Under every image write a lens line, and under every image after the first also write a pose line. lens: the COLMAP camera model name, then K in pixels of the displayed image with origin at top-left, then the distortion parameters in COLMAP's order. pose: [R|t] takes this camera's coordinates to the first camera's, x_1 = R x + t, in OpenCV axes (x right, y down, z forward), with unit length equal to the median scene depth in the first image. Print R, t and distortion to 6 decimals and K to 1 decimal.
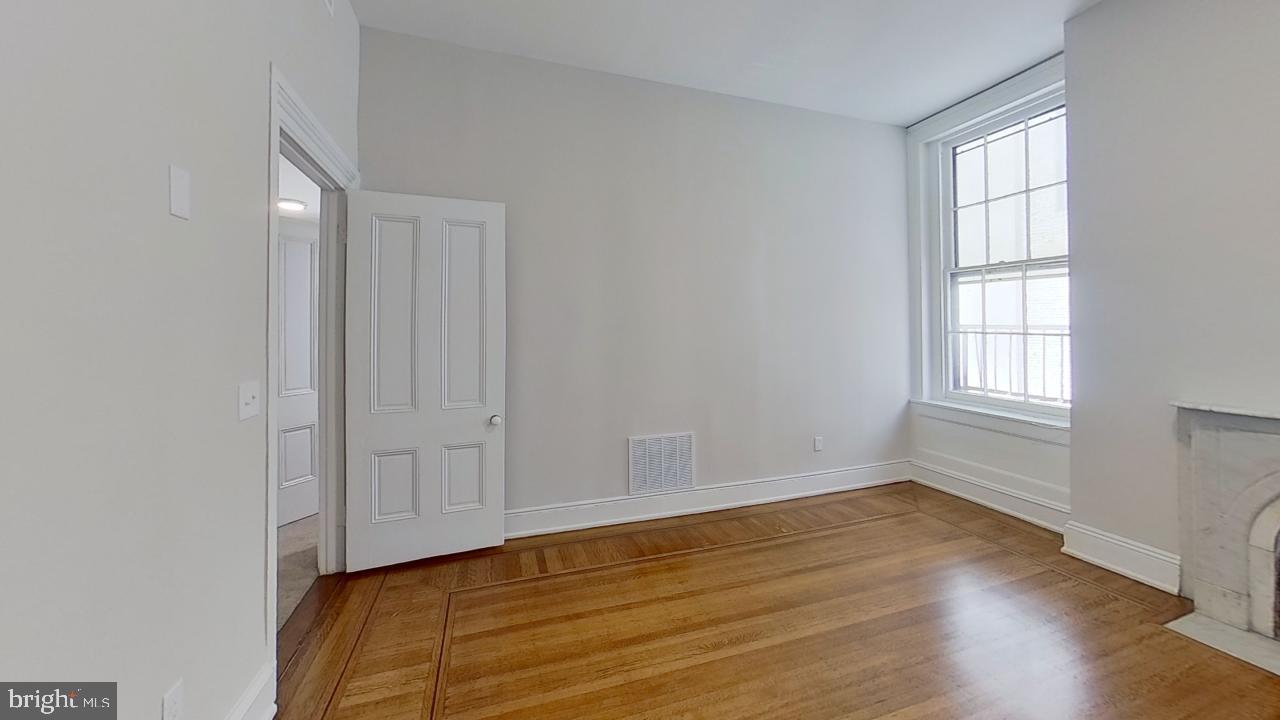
lens RADIAL K [[450.4, 0, 635.0], [0, 450.4, 365.9], [0, 0, 1]] dist [-0.014051, -0.000189]
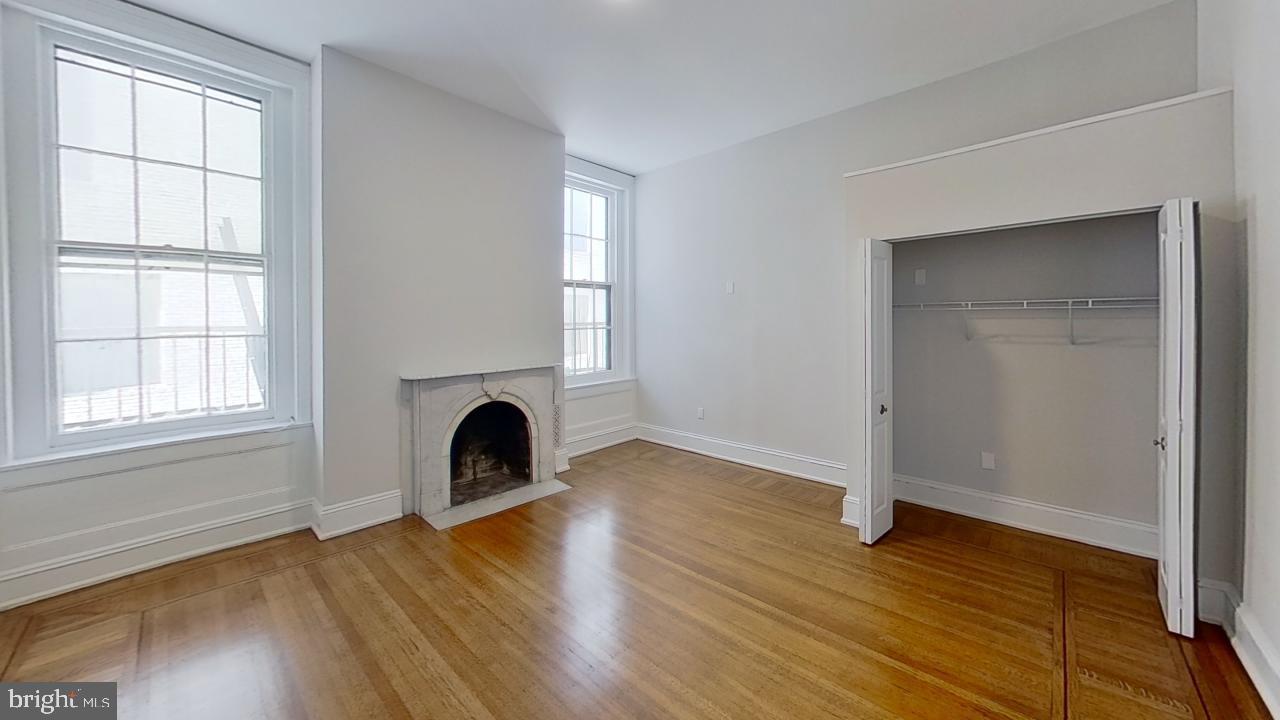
lens RADIAL K [[450.4, 0, 652.3], [0, 450.4, 357.5], [0, 0, 1]] dist [-0.014051, -0.000189]
pose [[-0.481846, -0.068803, 0.873551, -0.278739], [0.088610, 0.987976, 0.126692, -0.065316], [-0.871764, 0.138451, -0.469956, 0.668562]]
